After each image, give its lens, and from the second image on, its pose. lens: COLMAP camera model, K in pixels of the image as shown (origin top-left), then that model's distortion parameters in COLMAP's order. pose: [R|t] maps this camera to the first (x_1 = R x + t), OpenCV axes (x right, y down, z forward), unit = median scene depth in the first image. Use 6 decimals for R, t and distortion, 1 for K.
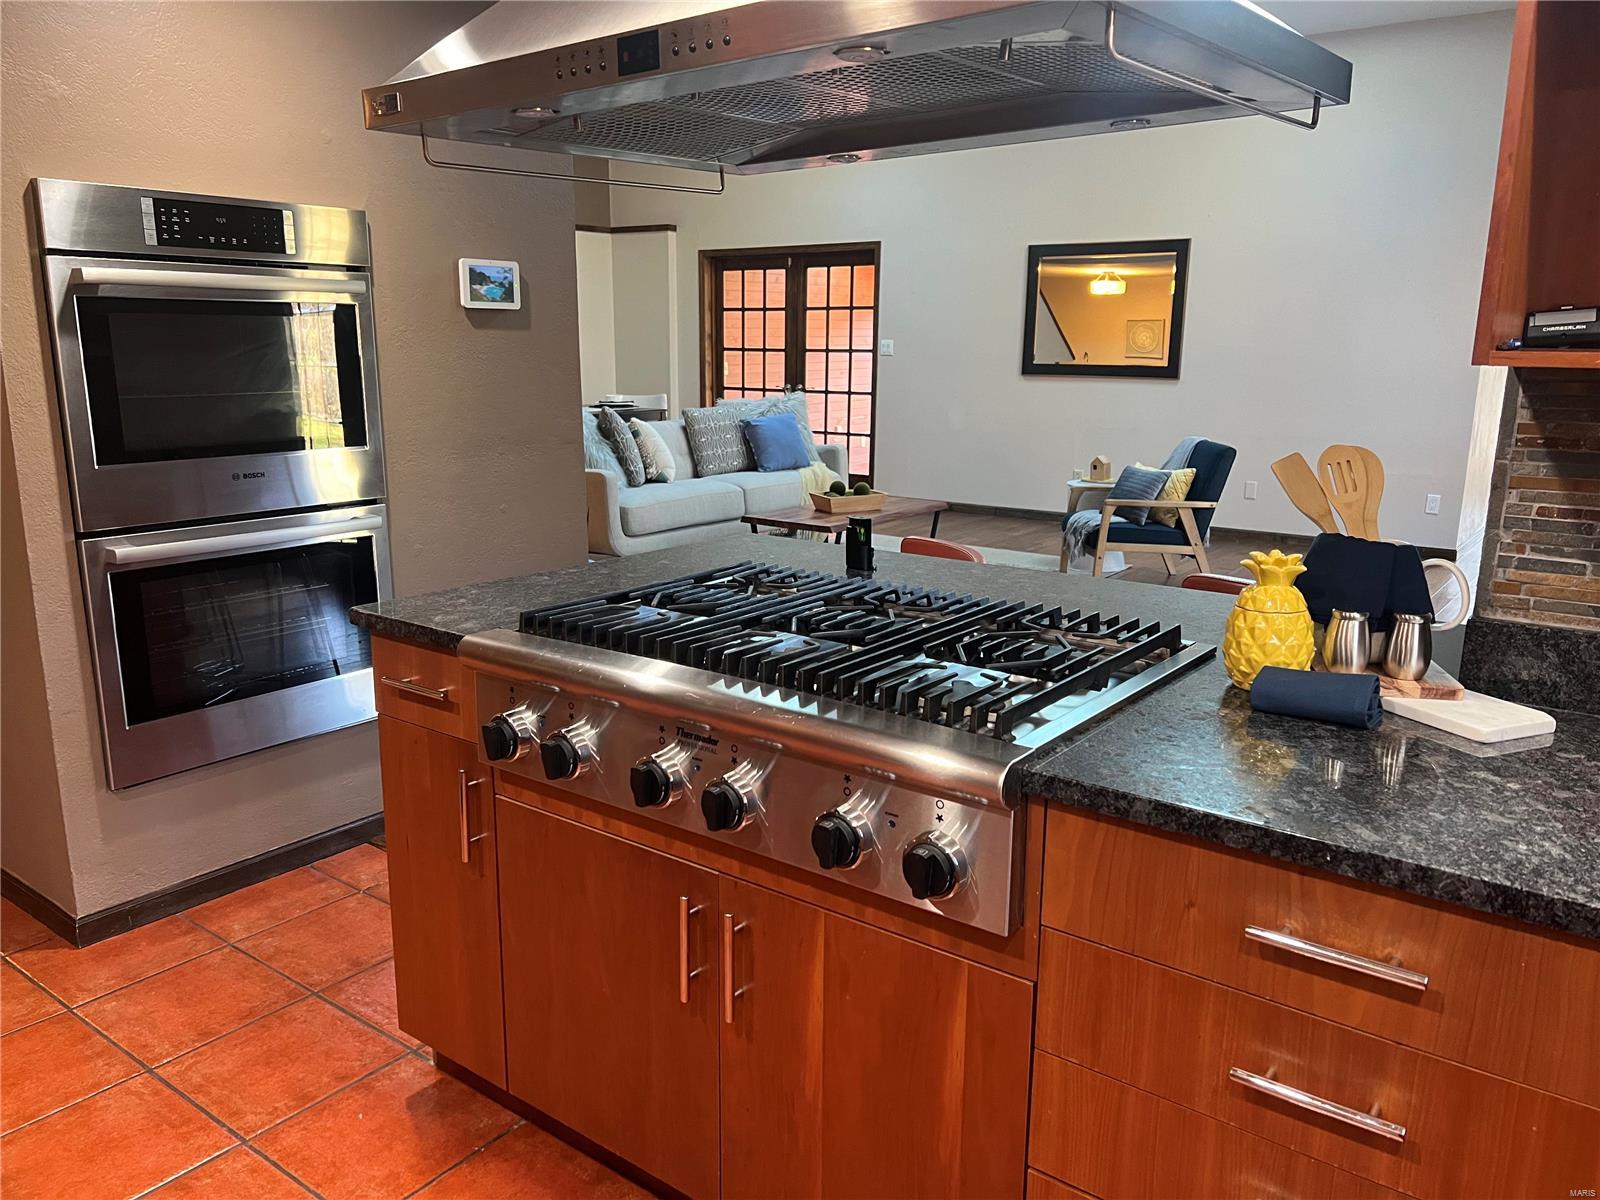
lens RADIAL K [[1137.4, 0, 800.0], [0, 1137.4, 600.0], [0, 0, 1]] dist [0.008941, -0.002775]
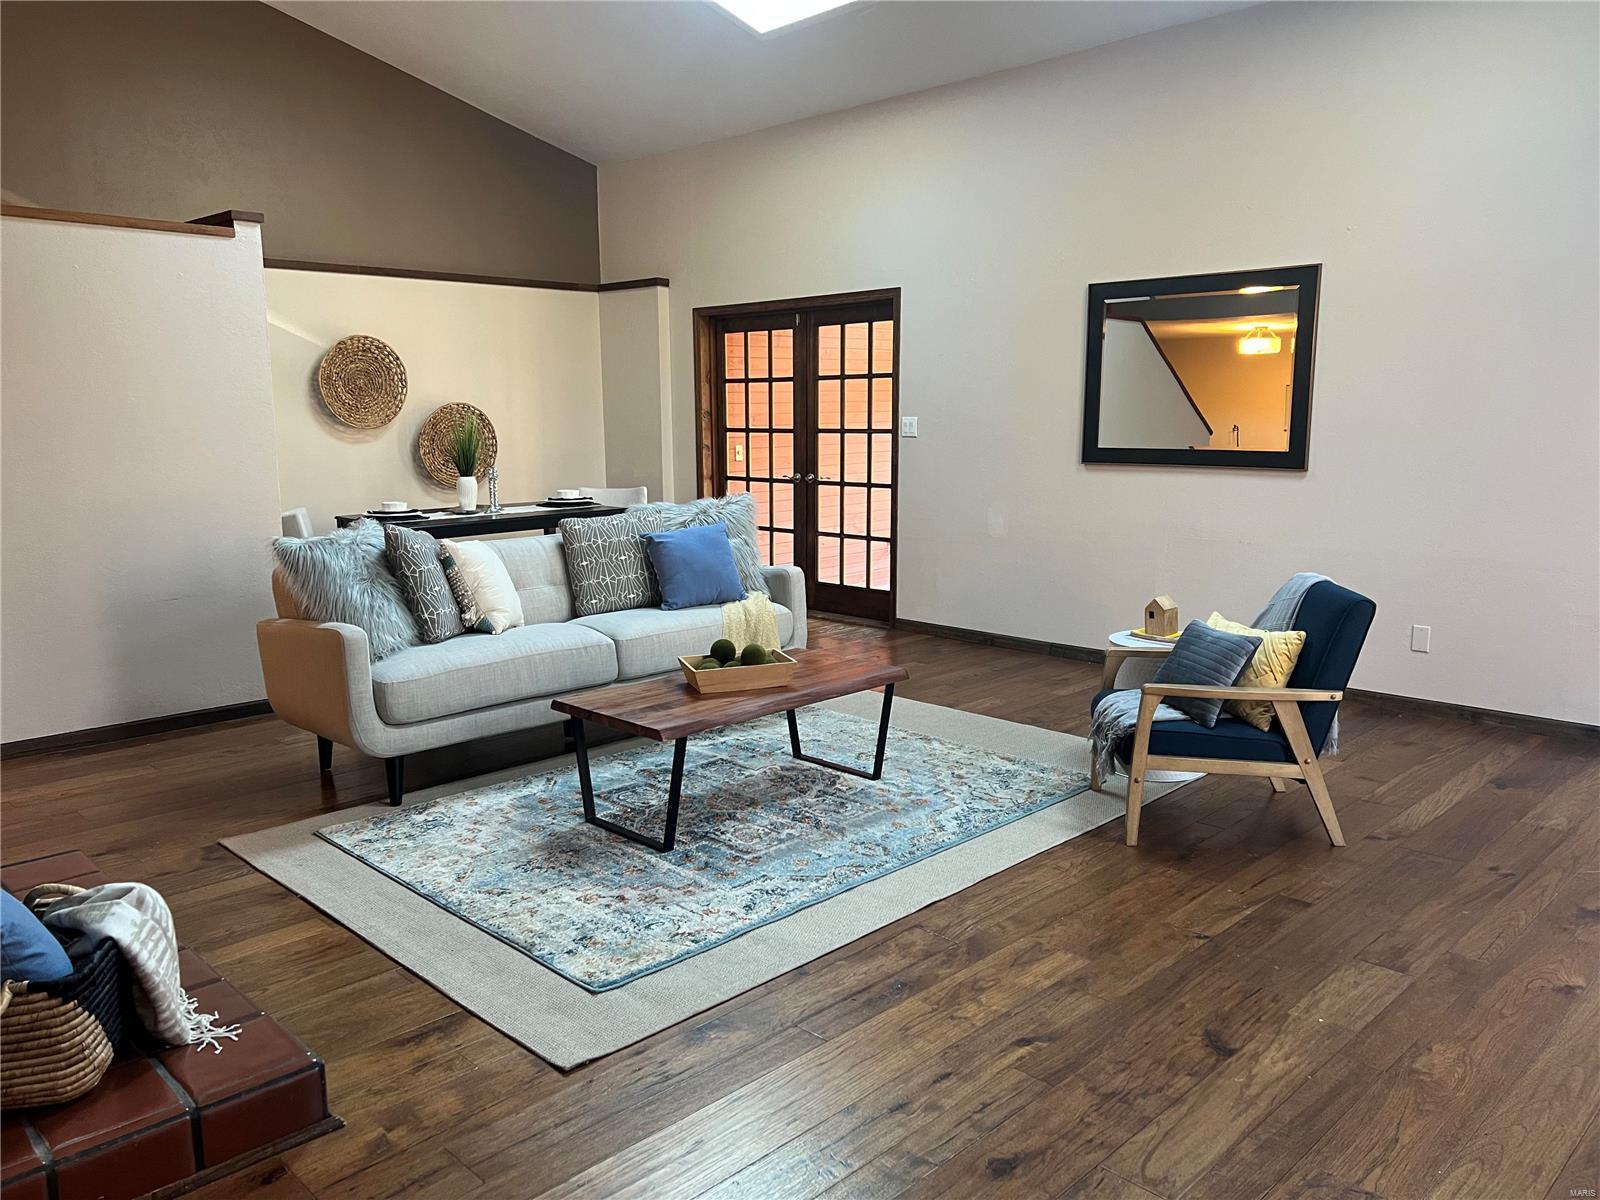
lens RADIAL K [[1137.4, 0, 800.0], [0, 1137.4, 600.0], [0, 0, 1]] dist [0.008941, -0.002775]
pose [[0.988411, 0.010564, -0.151432, 0.121356], [-0.019637, 0.998092, -0.058546, -0.062954], [0.150525, 0.060842, 0.986732, 0.257510]]
